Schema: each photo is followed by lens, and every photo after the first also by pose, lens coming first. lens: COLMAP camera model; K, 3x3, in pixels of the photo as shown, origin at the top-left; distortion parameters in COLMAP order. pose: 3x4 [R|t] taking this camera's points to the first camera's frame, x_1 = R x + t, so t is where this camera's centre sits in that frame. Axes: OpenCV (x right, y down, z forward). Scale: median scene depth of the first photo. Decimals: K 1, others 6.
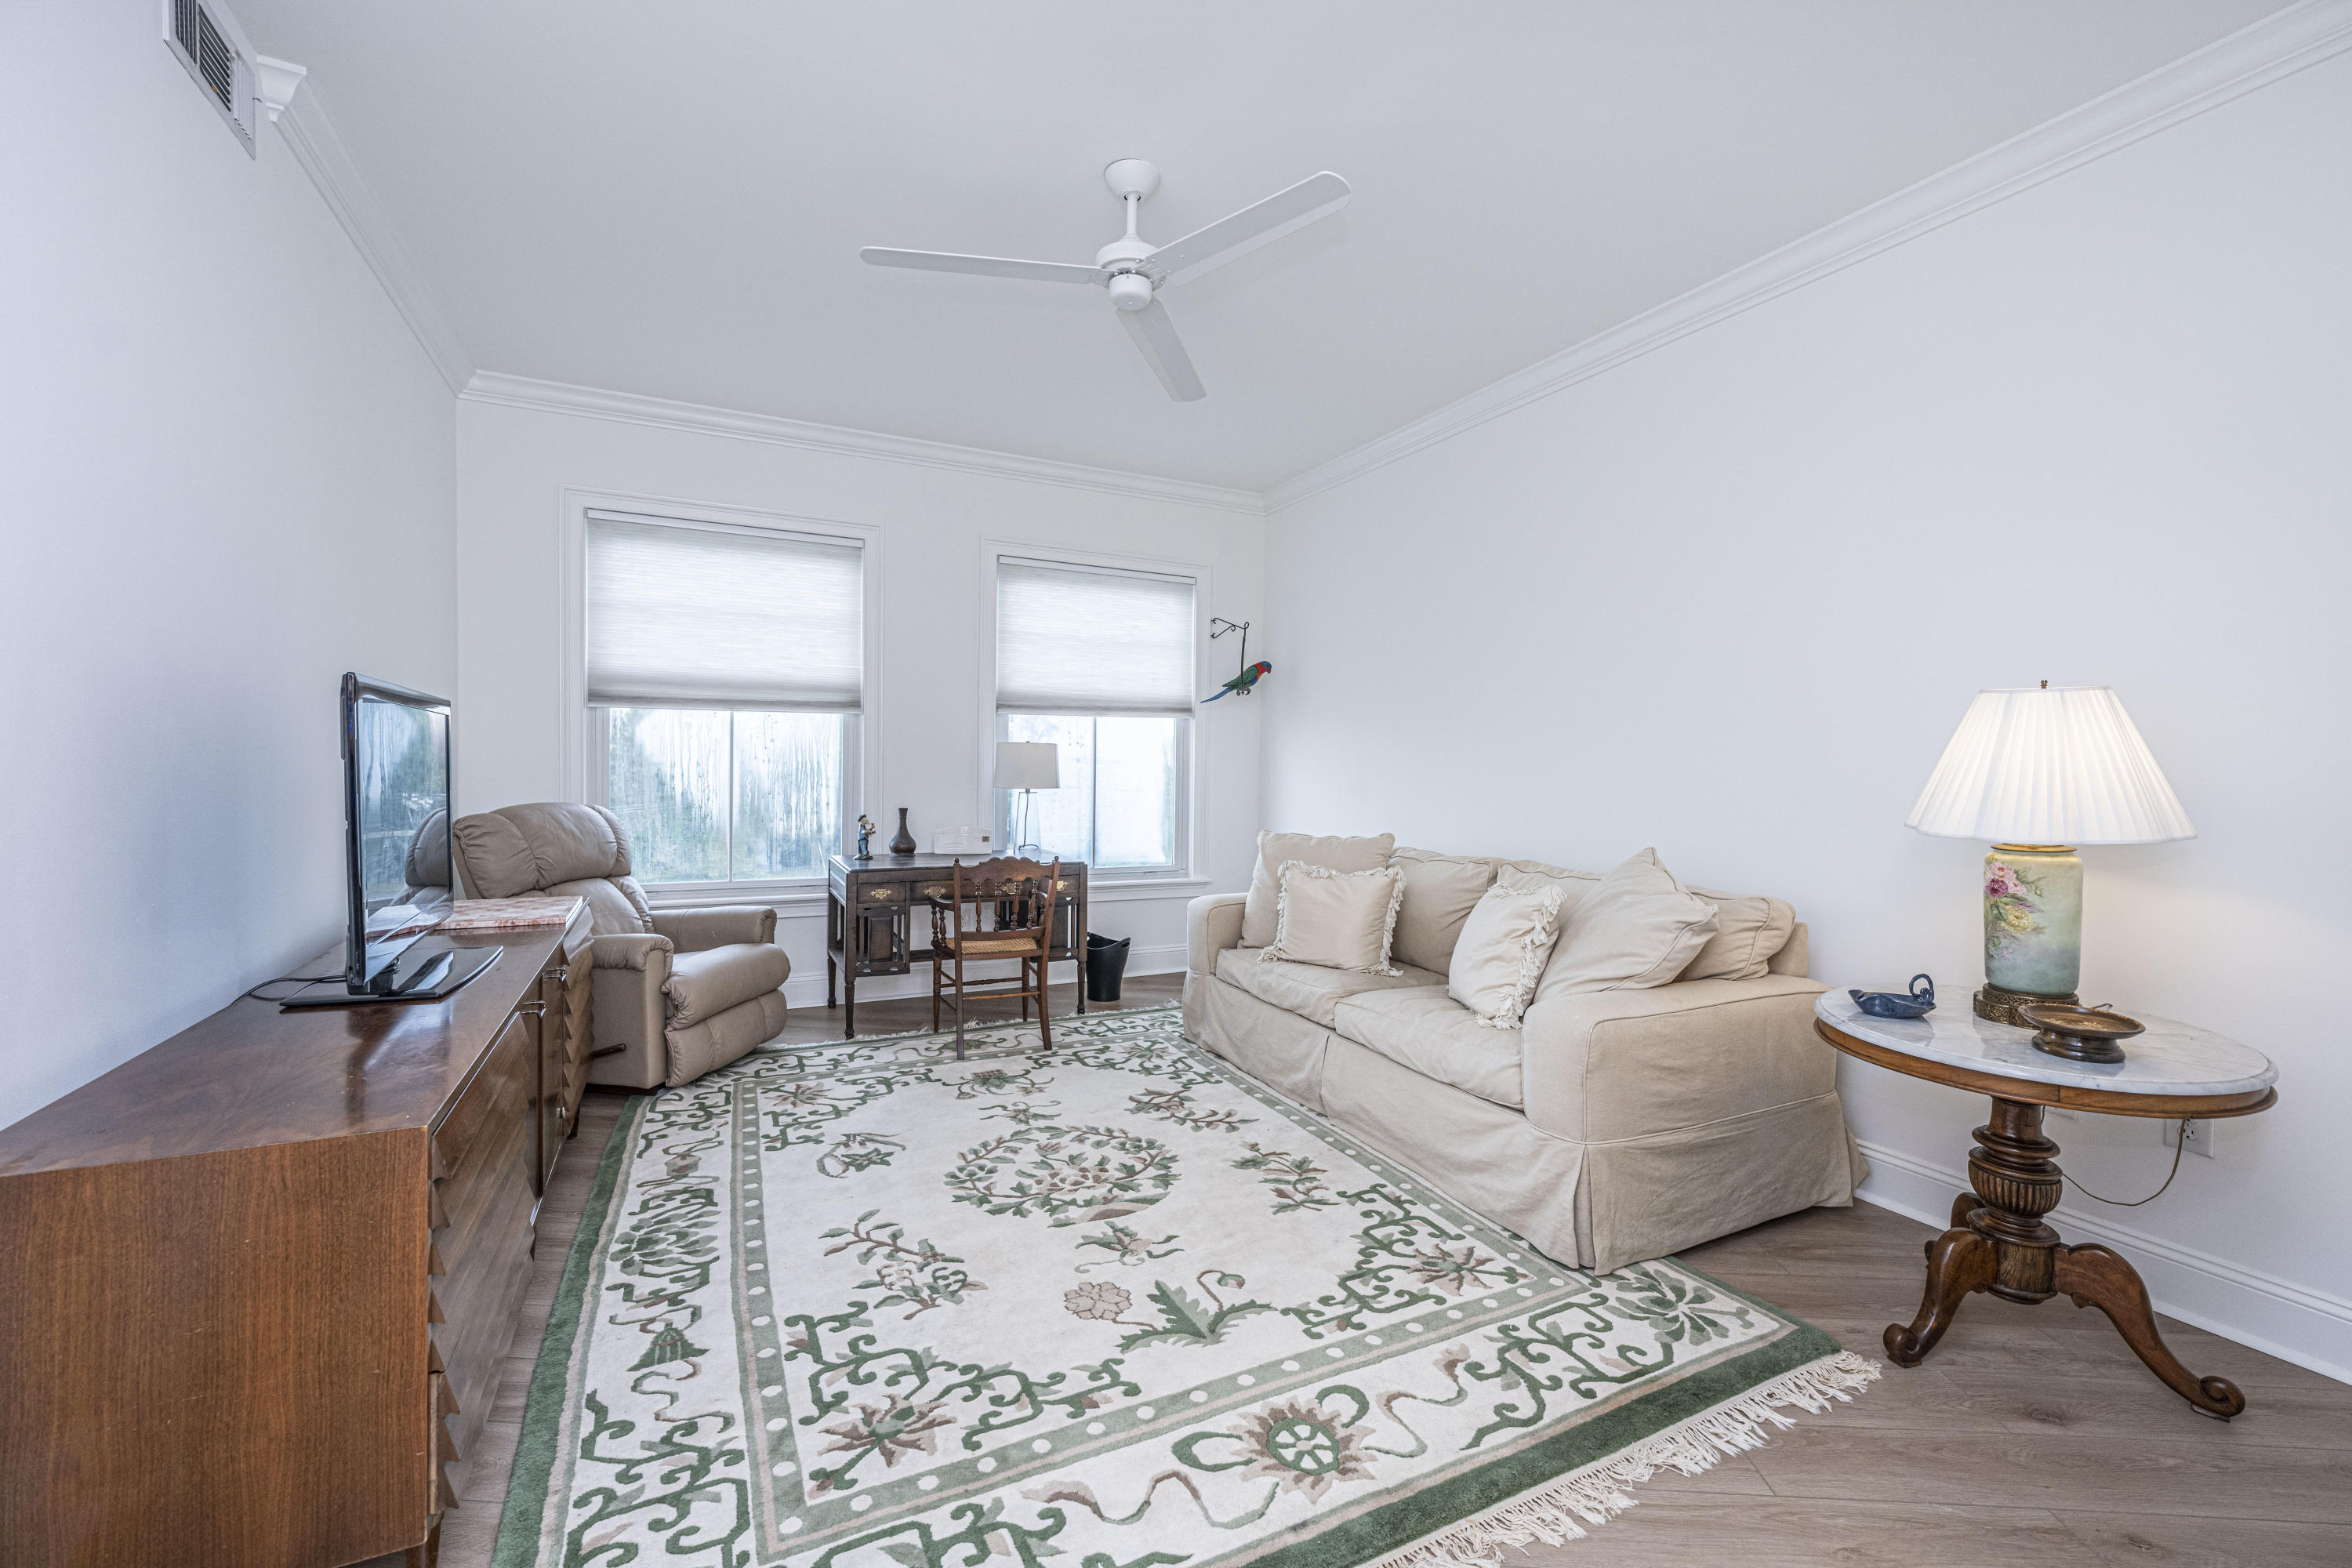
lens RADIAL K [[966.4, 0, 1171.4], [0, 966.4, 780.0], [0, 0, 1]] dist [0.000345, 0.000004]
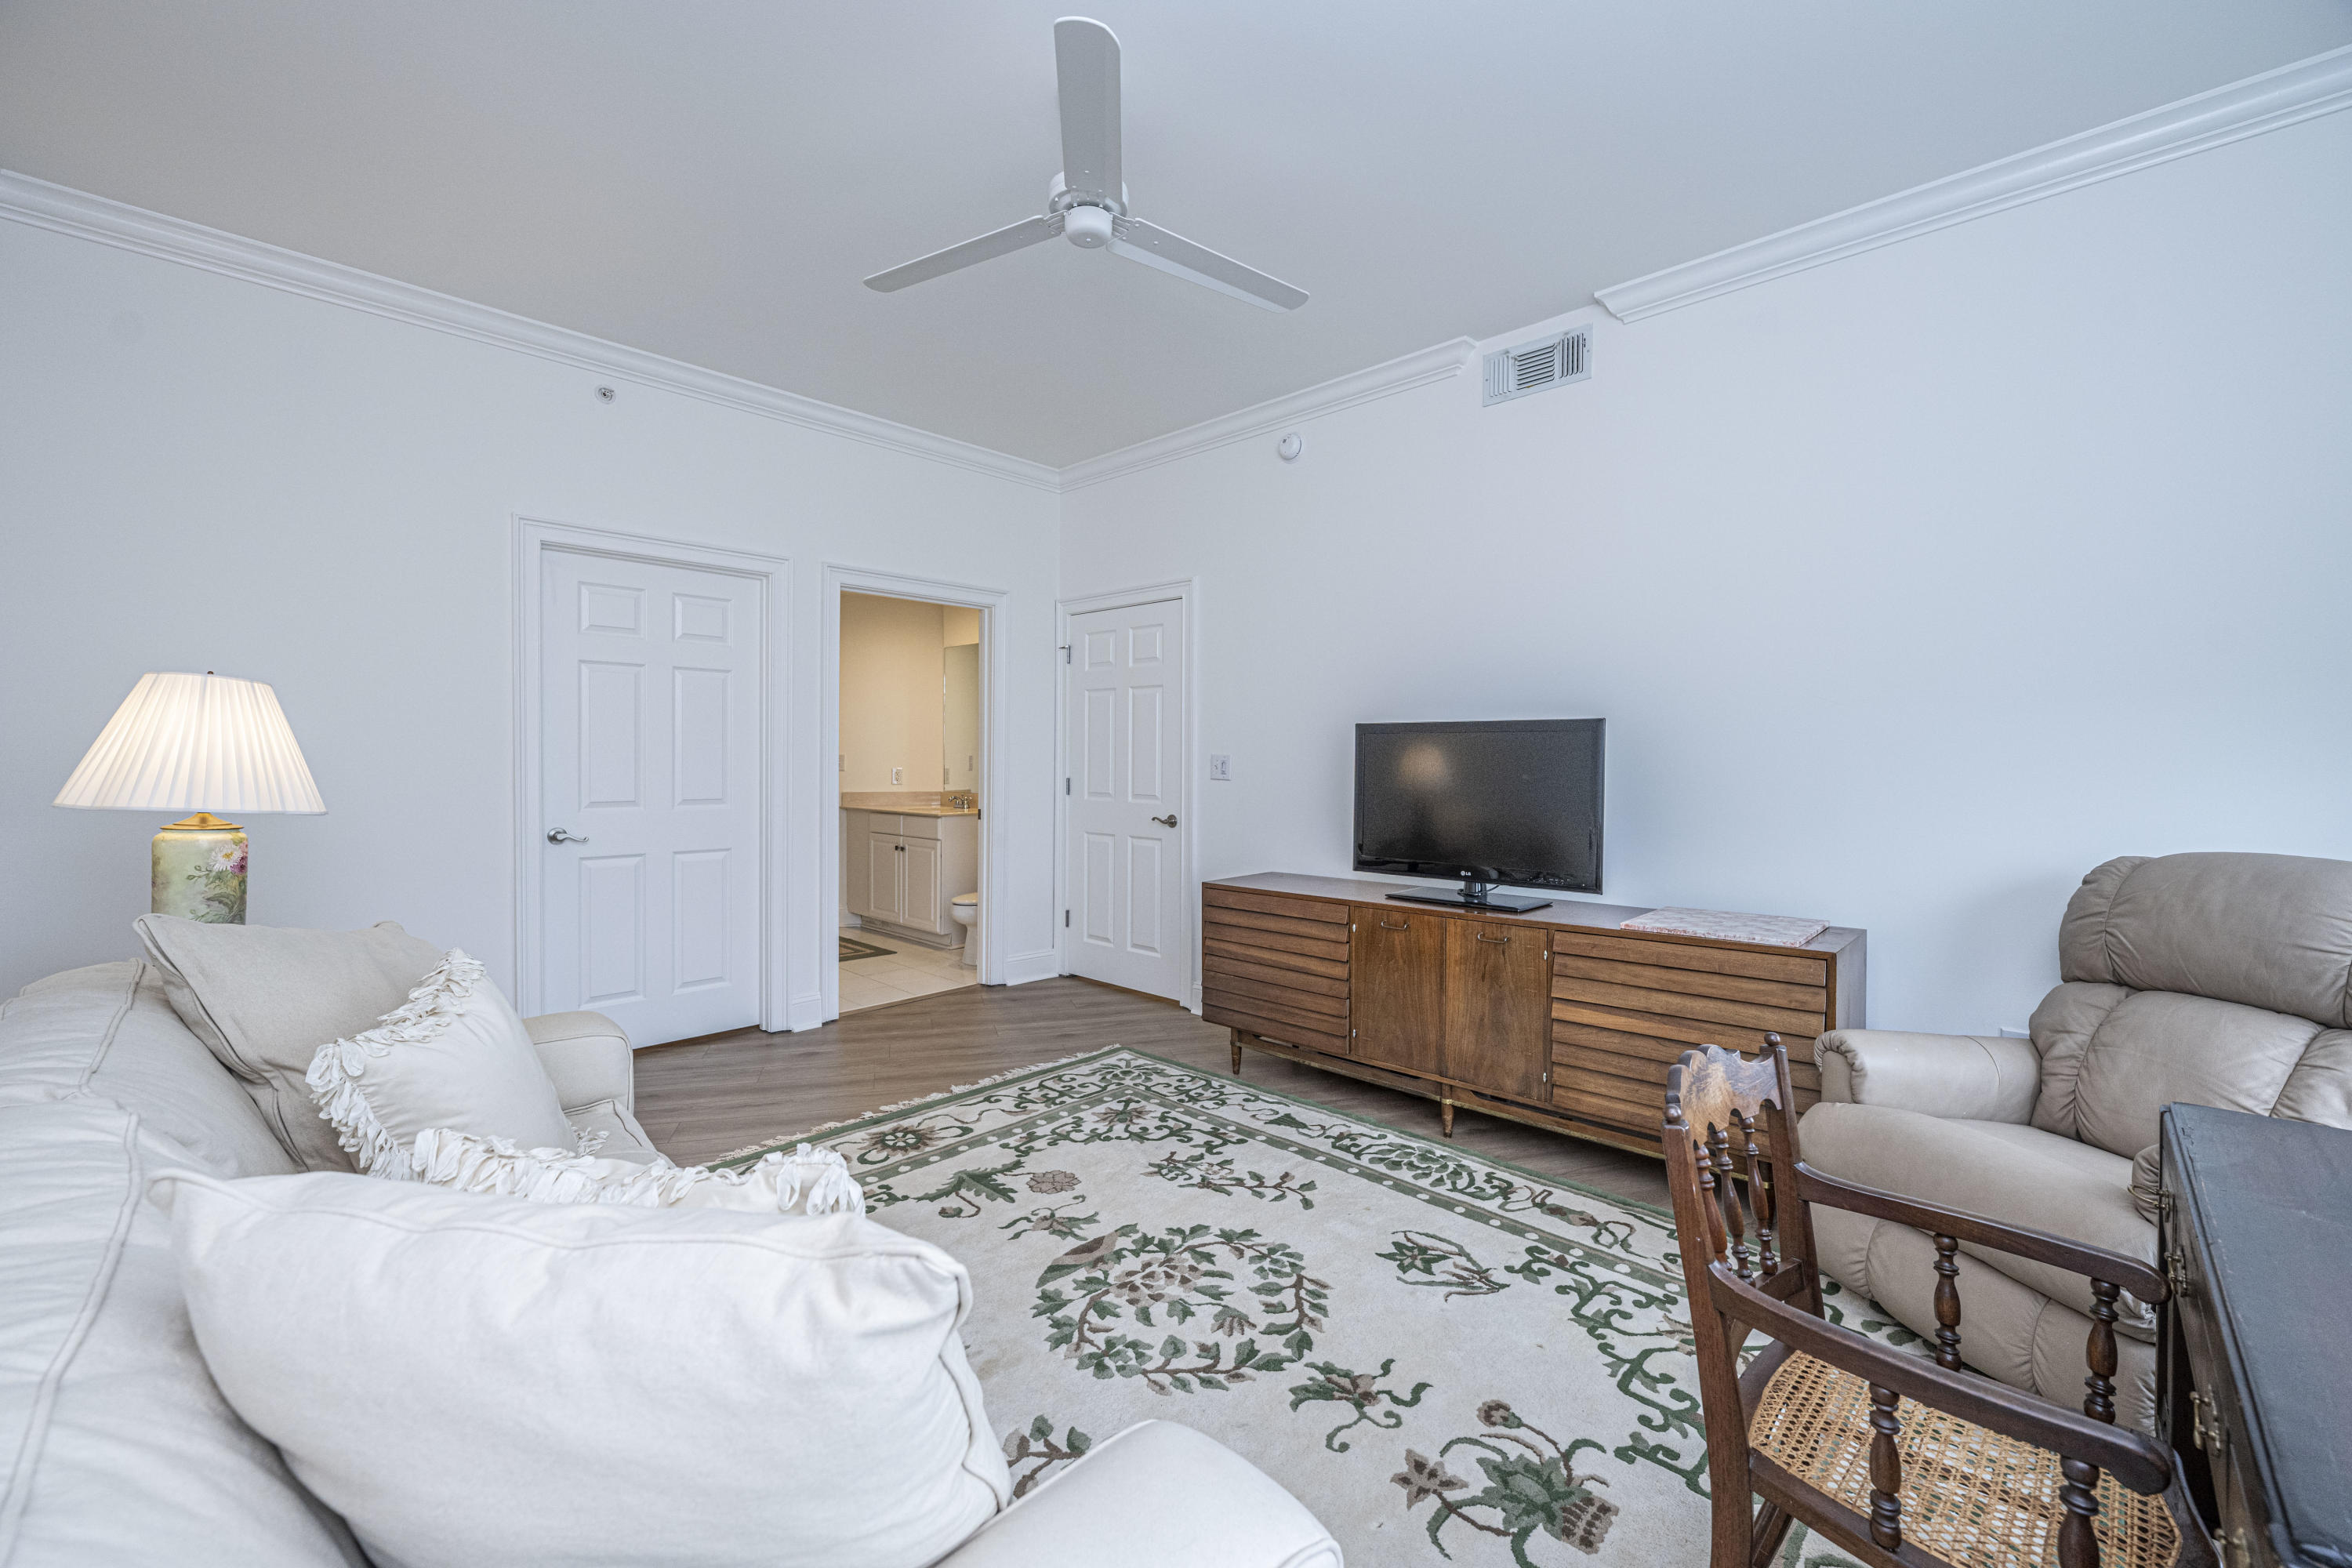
lens RADIAL K [[966.4, 0, 1171.4], [0, 966.4, 780.0], [0, 0, 1]] dist [0.000345, 0.000004]
pose [[-0.942209, -0.007437, -0.334942, 0.196564], [-0.020398, 0.999172, 0.035195, -0.050042], [0.334403, 0.039993, -0.941581, 2.068391]]
